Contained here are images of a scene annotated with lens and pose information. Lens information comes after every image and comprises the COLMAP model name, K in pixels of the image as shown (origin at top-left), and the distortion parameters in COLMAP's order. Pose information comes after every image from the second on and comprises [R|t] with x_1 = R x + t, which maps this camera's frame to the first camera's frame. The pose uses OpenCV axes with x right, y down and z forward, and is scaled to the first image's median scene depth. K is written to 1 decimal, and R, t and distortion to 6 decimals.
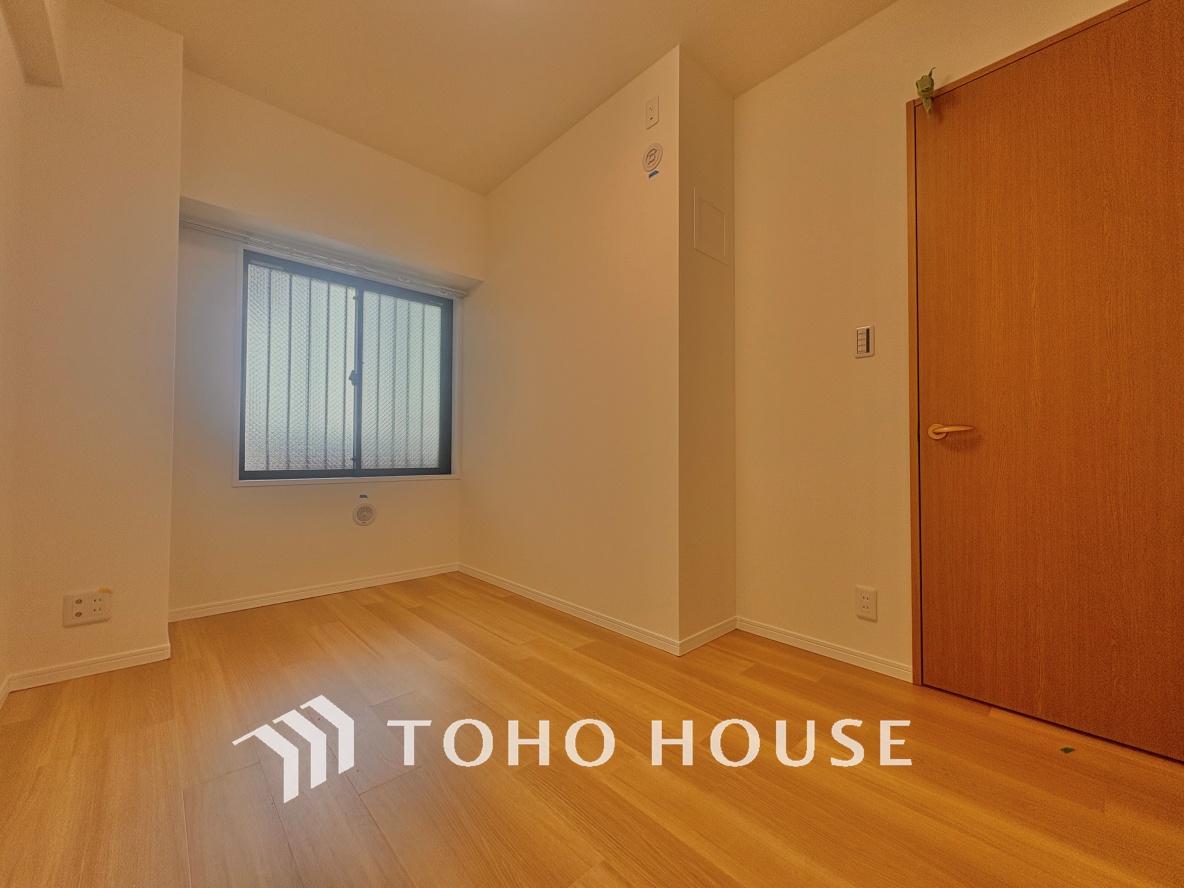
lens RADIAL K [[472.0, 0, 592.0], [0, 472.0, 444.0], [0, 0, 1]] dist [-0.000327, 0.000270]
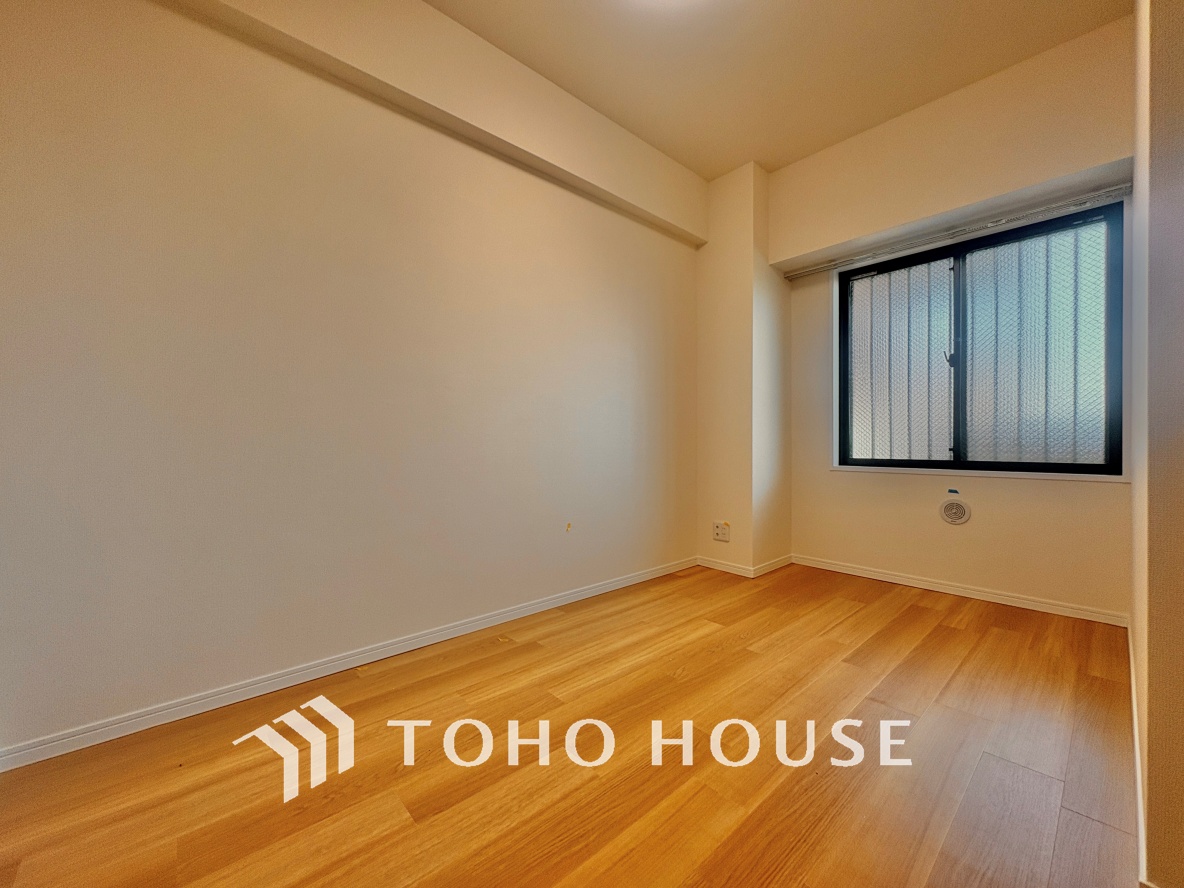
lens RADIAL K [[472.0, 0, 592.0], [0, 472.0, 444.0], [0, 0, 1]] dist [-0.000327, 0.000270]
pose [[-0.022383, -0.000594, -0.999749, 0.431862], [0.021502, 0.999768, -0.001075, 0.008407], [0.999518, -0.021521, -0.022365, 0.355780]]
